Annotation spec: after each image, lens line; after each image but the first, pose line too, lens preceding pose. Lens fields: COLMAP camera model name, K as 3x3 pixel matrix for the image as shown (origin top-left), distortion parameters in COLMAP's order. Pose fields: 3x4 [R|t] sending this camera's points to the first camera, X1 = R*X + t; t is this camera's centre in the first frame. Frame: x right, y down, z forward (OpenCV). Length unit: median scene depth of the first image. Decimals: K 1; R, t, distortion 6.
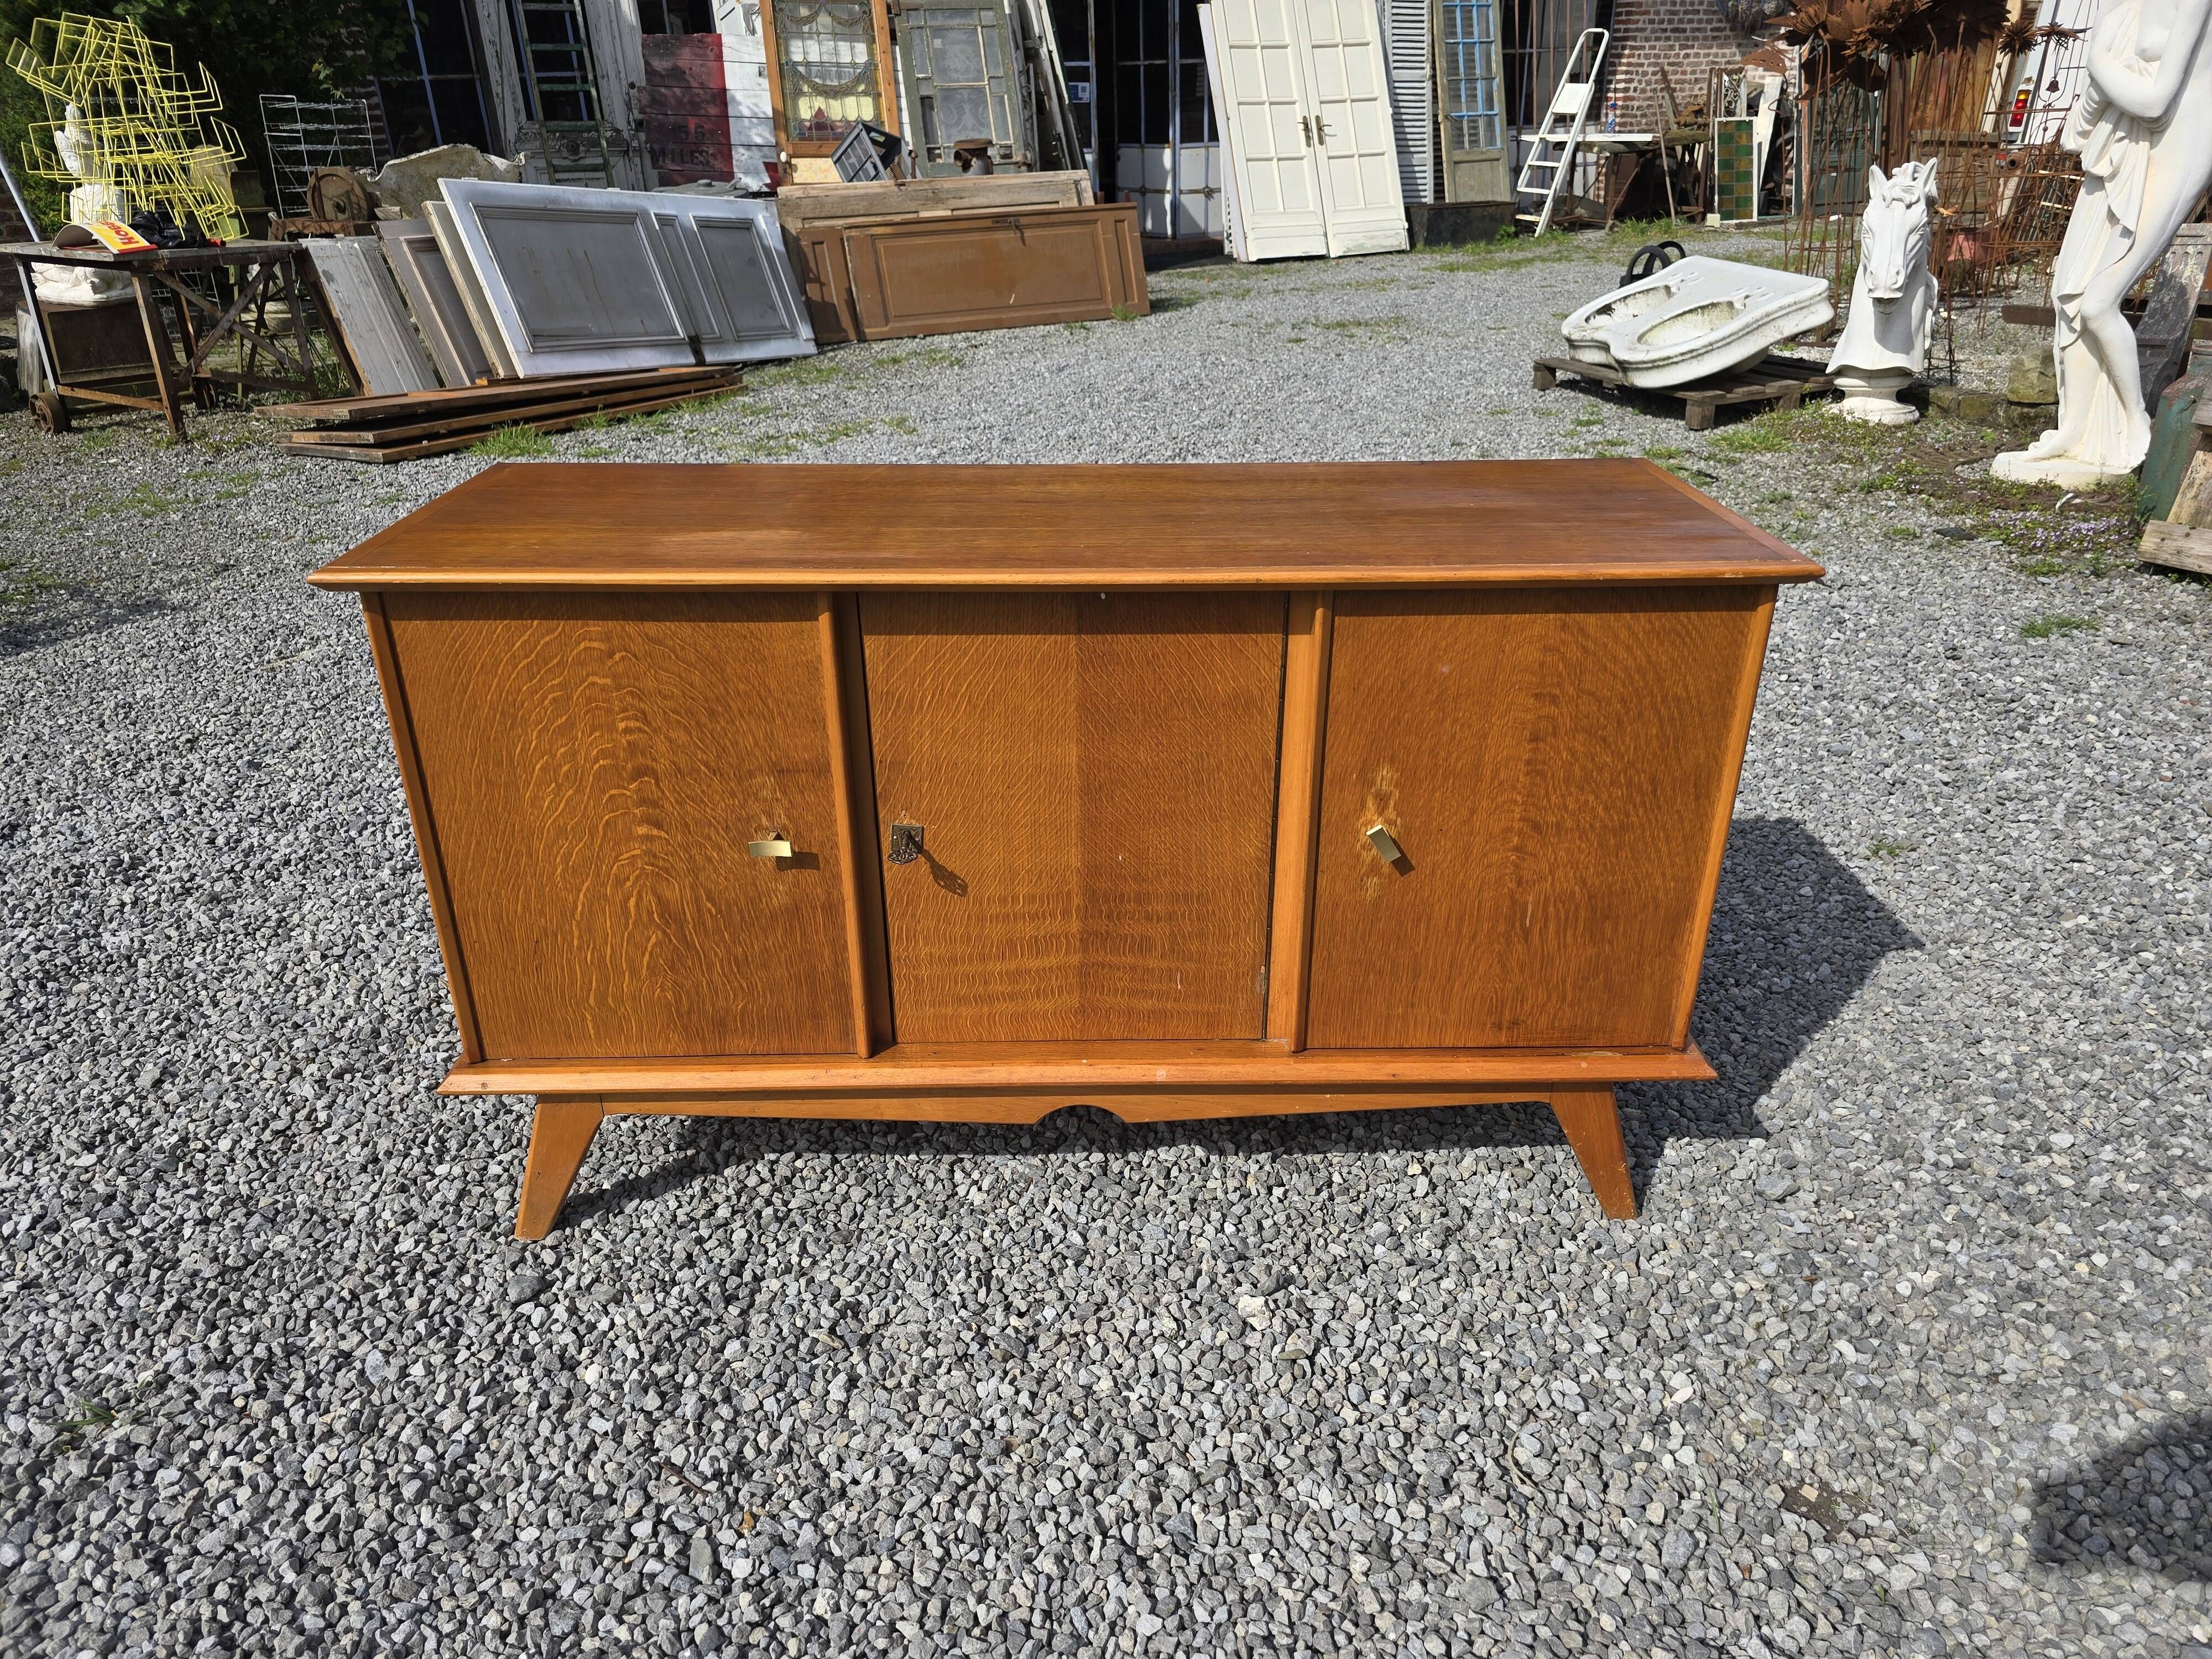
lens RADIAL K [[1472.7, 0, 1125.6], [0, 1472.7, 839.9], [0, 0, 1]] dist [0.059218, -0.053982]
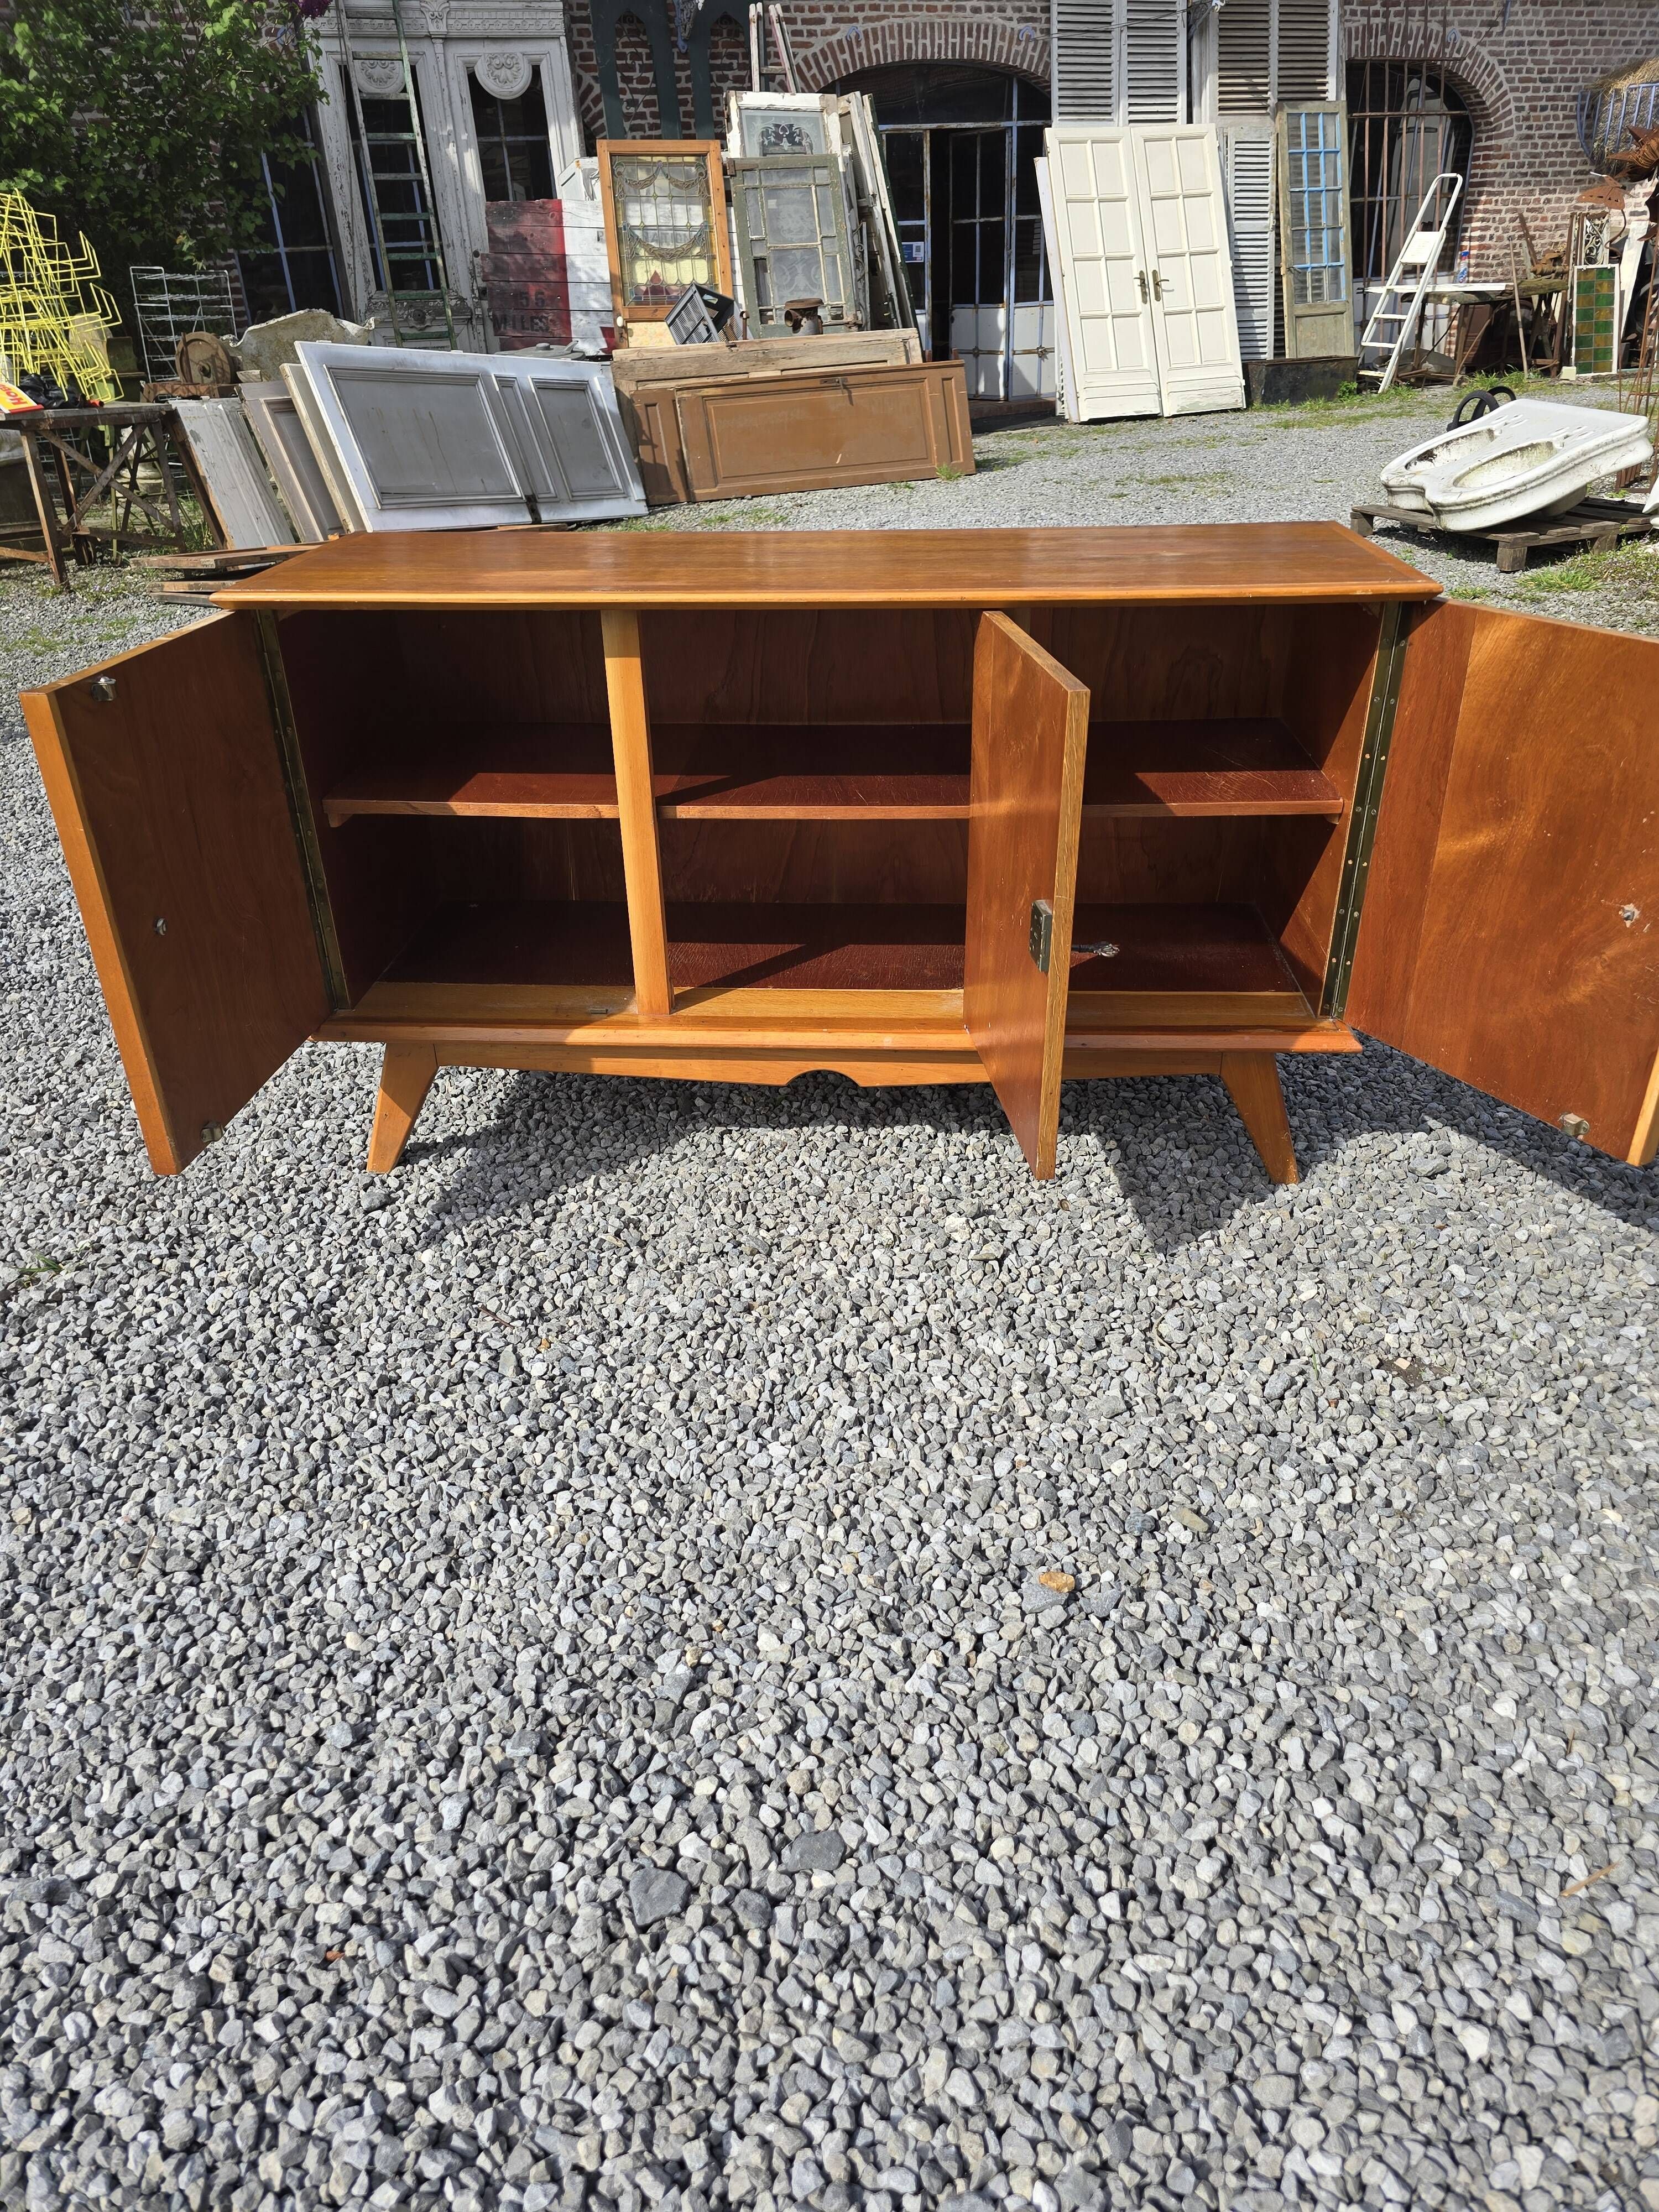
lens RADIAL K [[1472.7, 0, 841.6], [0, 1472.7, 1089.2], [0, 0, 1]] dist [0.059218, -0.053982]
pose [[0.996868, 0.021541, -0.076091, 0.077160], [-0.018358, 0.998936, 0.042296, 0.147183], [0.076922, -0.040766, 0.996203, -0.195707]]
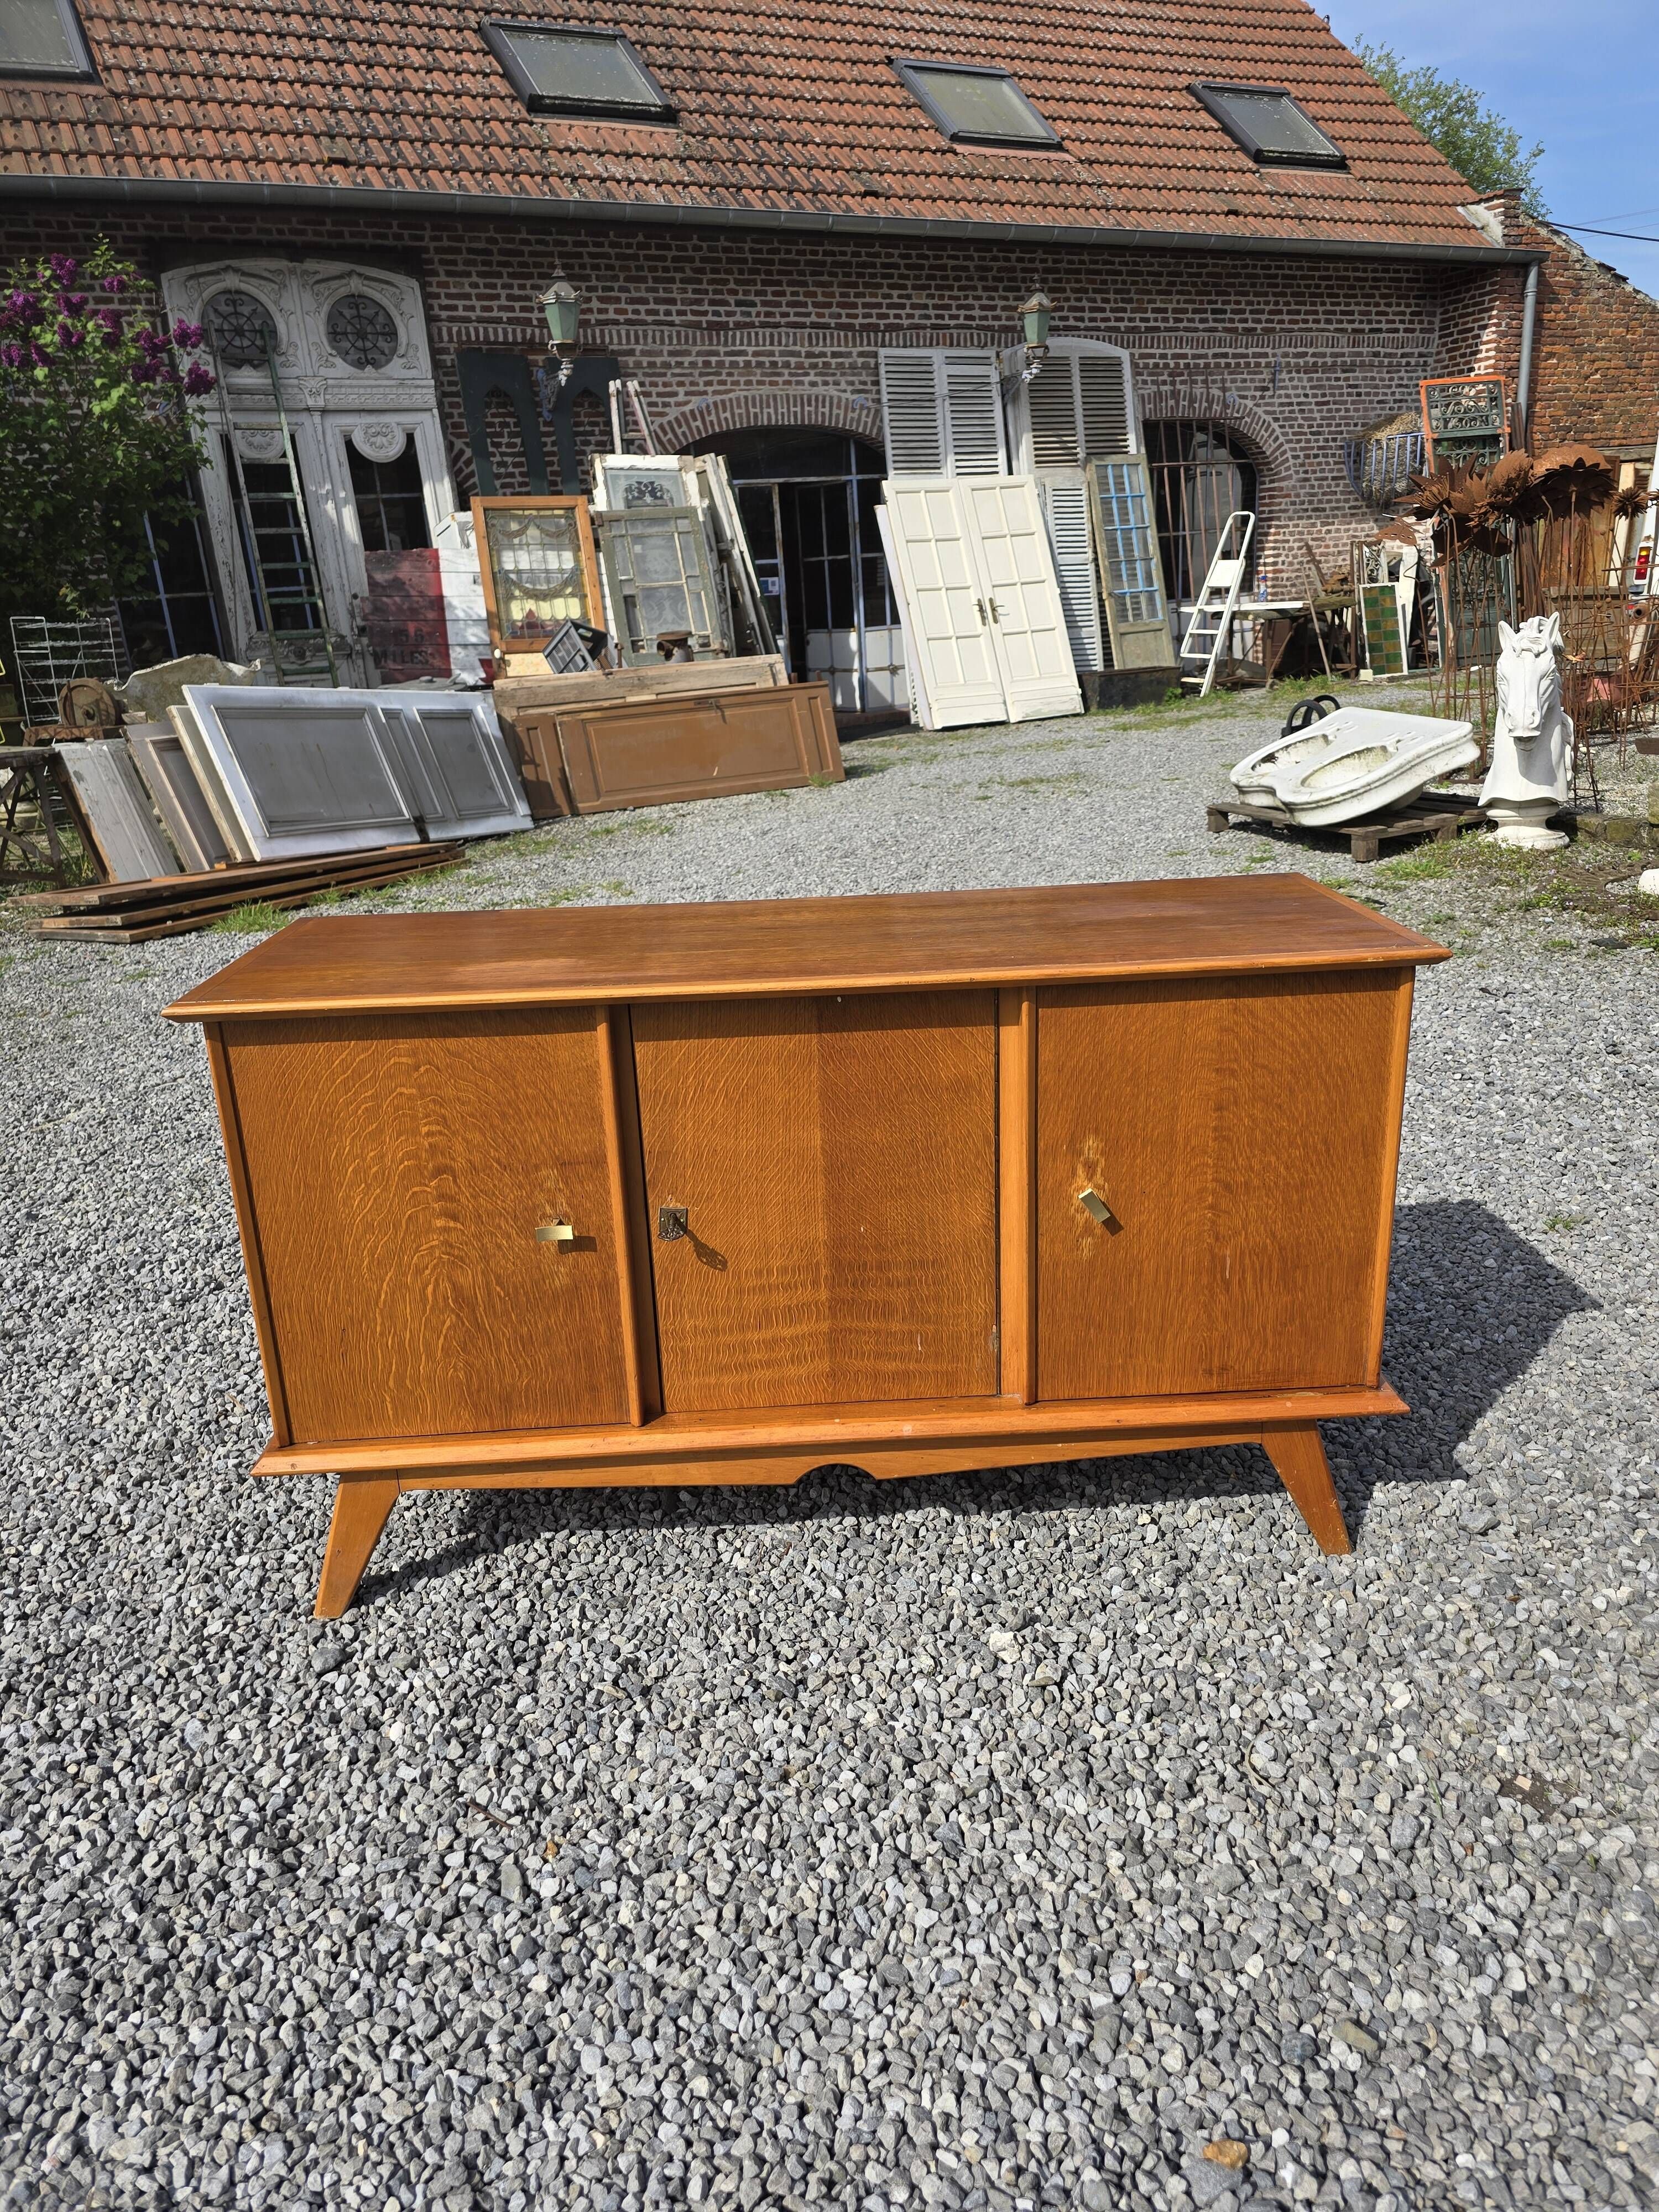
lens RADIAL K [[1472.7, 0, 843.2], [0, 1472.7, 1089.8], [0, 0, 1]] dist [0.059218, -0.053982]
pose [[0.999060, -0.042406, 0.008962, -0.022283], [0.043227, 0.989933, -0.134771, 0.053772], [-0.003157, 0.135032, 0.990836, -0.124644]]
